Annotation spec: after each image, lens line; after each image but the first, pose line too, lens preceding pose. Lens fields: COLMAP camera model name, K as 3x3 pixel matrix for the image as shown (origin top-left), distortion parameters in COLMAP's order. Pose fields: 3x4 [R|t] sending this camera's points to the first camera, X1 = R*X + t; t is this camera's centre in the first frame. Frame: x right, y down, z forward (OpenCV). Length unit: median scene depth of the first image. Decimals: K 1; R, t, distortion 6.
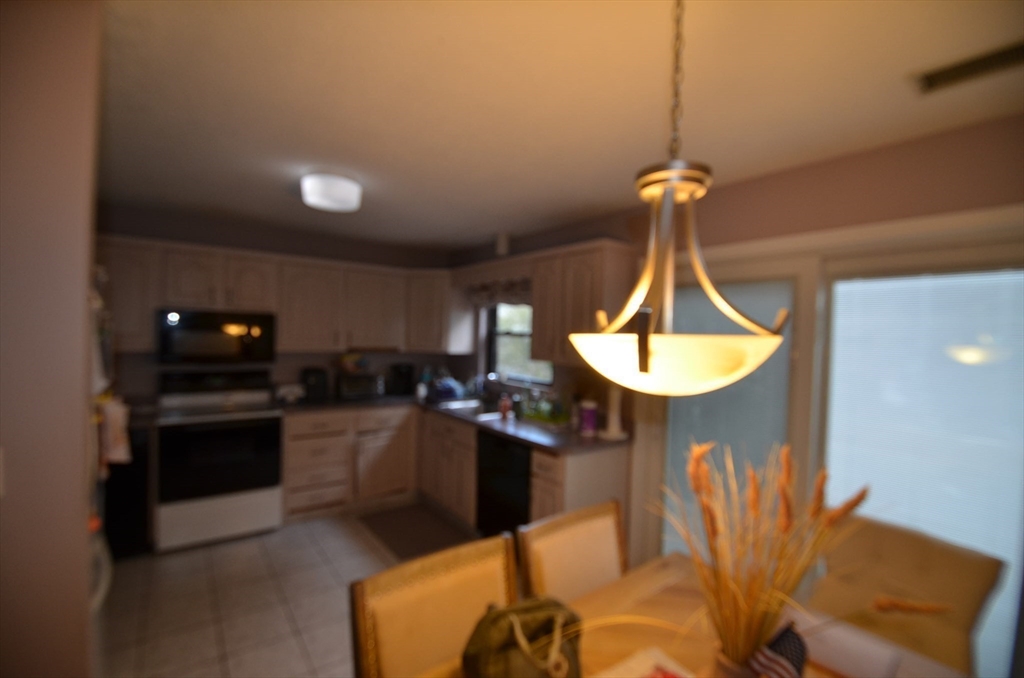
lens RADIAL K [[455.0, 0, 510.9], [0, 455.0, 336.2], [0, 0, 1]] dist [-0.010115, -0.001331]
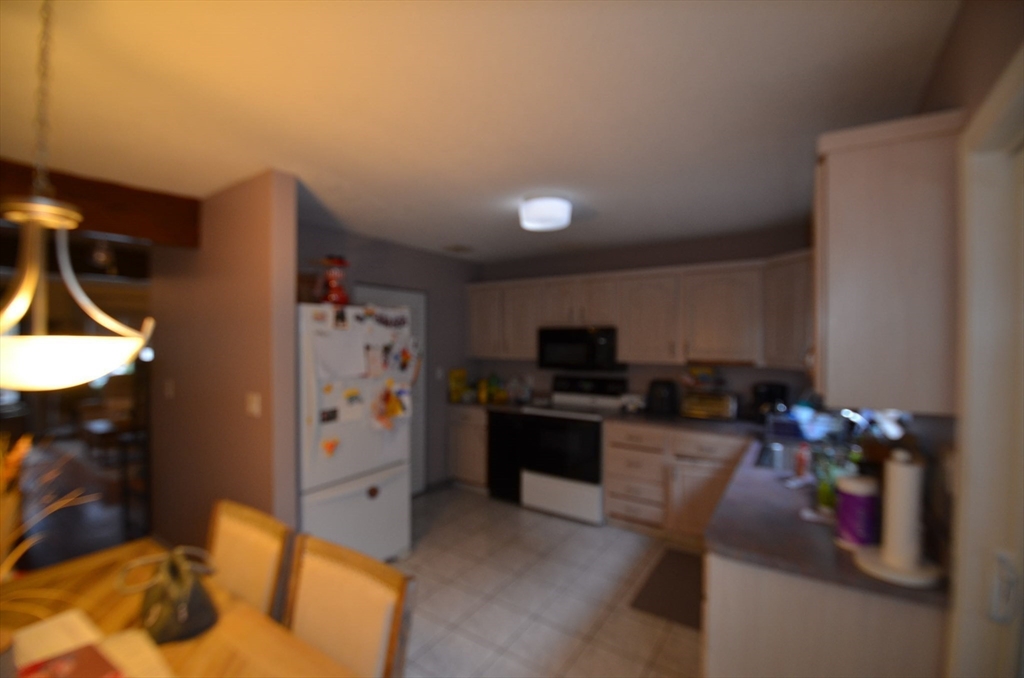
lens RADIAL K [[455.0, 0, 509.4], [0, 455.0, 340.2], [0, 0, 1]] dist [-0.010115, -0.001331]
pose [[0.315179, -0.020934, -0.948801, 0.413774], [0.001902, 0.999769, -0.021426, 0.005335], [0.949030, 0.004948, 0.315145, 0.410138]]
